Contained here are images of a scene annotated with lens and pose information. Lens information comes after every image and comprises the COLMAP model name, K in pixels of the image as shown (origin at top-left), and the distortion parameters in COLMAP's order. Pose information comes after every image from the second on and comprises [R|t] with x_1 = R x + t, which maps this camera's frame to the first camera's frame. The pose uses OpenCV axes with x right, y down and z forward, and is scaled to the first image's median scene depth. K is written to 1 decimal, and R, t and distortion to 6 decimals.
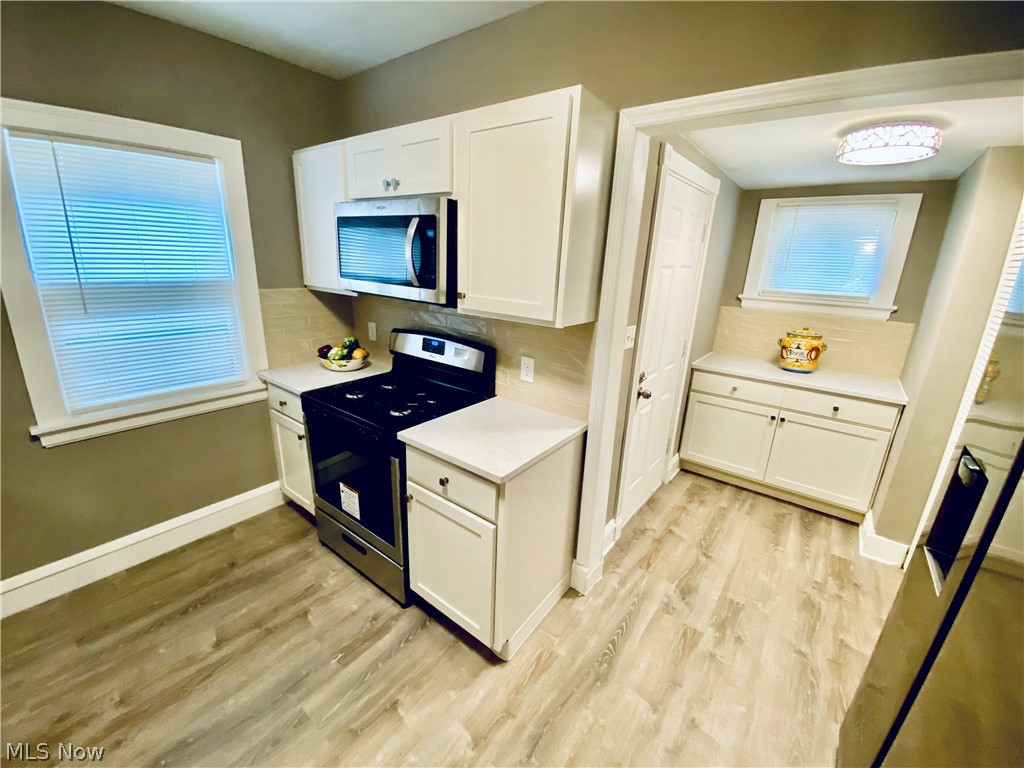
lens RADIAL K [[417.5, 0, 511.3], [0, 417.5, 381.7], [0, 0, 1]] dist [0.024838, -0.022664]
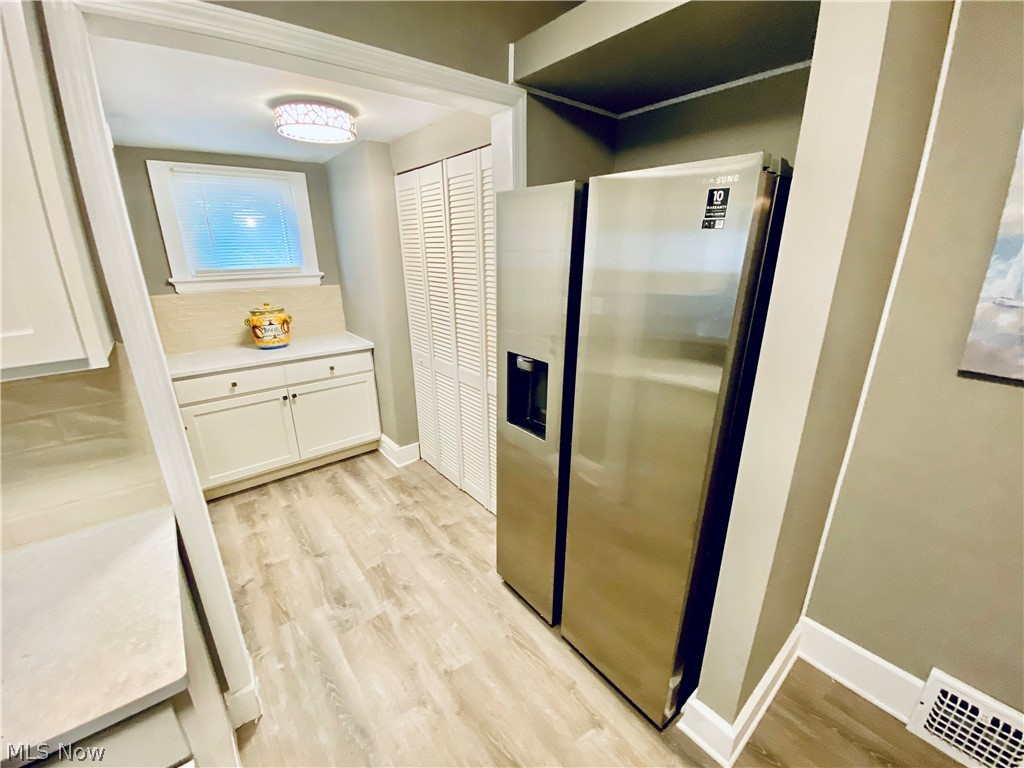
lens RADIAL K [[417.5, 0, 511.3], [0, 417.5, 381.7], [0, 0, 1]] dist [0.024838, -0.022664]
pose [[0.231067, -0.339296, 0.911859, -0.182649], [0.291624, 0.918284, 0.267788, -0.076814], [-0.928204, 0.204043, 0.311132, 0.269072]]
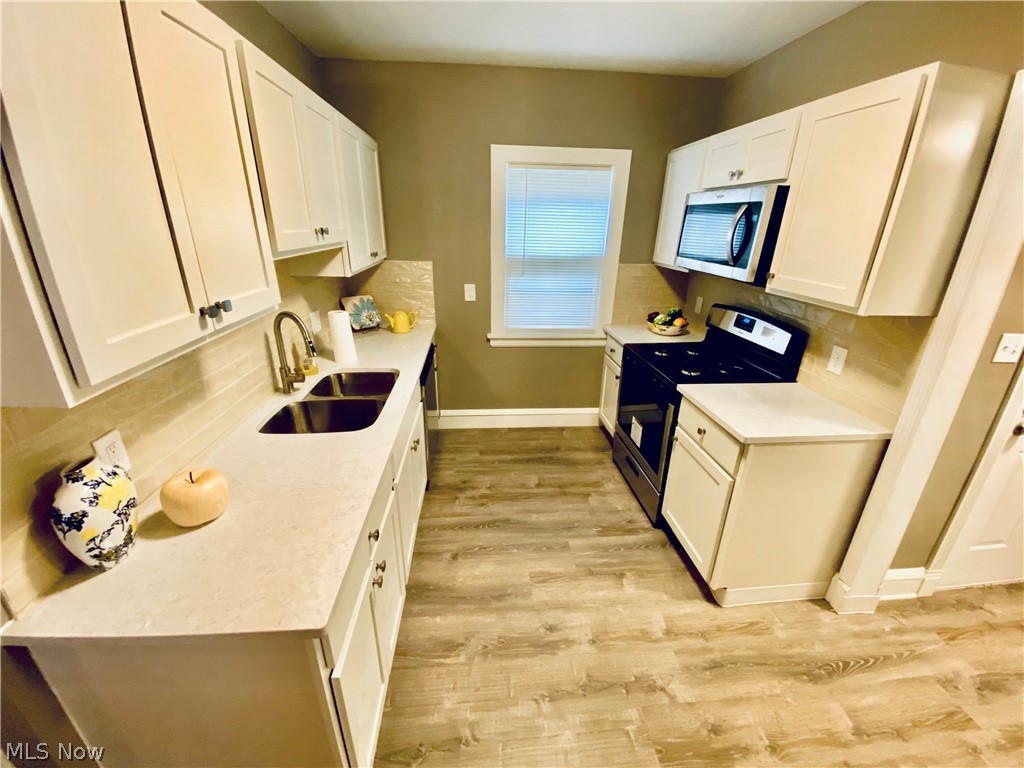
lens RADIAL K [[408.7, 0, 501.3], [0, 408.7, 387.9], [0, 0, 1]] dist [-0.001187, -0.011705]
pose [[0.662180, 0.250765, -0.706140, 0.185103], [-0.198146, 0.967398, 0.157732, 0.034186], [0.722672, 0.035471, 0.690280, -0.167323]]
